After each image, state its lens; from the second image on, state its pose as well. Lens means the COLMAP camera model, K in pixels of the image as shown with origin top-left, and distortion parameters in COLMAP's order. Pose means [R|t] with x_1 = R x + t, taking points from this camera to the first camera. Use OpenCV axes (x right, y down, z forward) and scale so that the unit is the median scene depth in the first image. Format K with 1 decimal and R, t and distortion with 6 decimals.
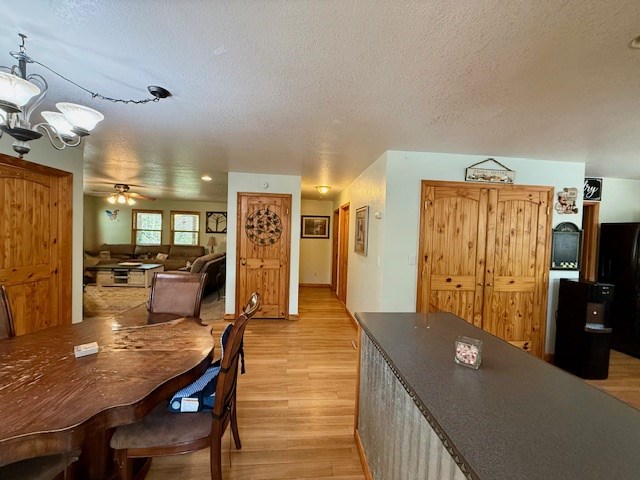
lens RADIAL K [[254.1, 0, 319.3], [0, 254.1, 239.5], [0, 0, 1]] dist [0.001379, 0.000074]
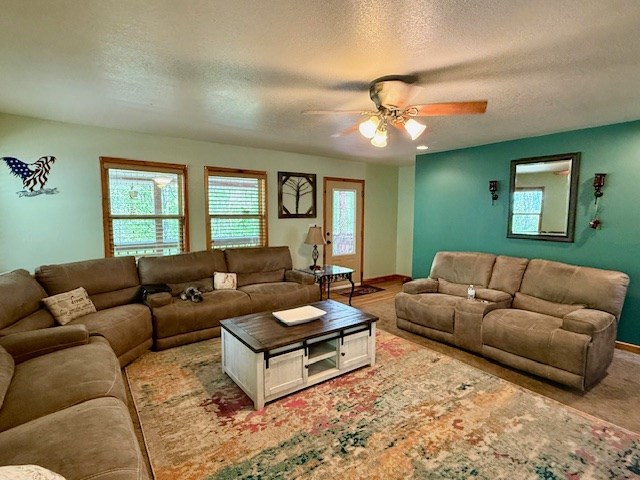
lens RADIAL K [[330.0, 0, 319.9], [0, 330.0, 241.4], [0, 0, 1]] dist [0.001941, 0.000510]
pose [[0.847985, -0.077299, 0.524353, -0.703546], [0.039969, 0.995817, 0.082165, -0.030320], [-0.528511, -0.048717, 0.847527, 0.444277]]
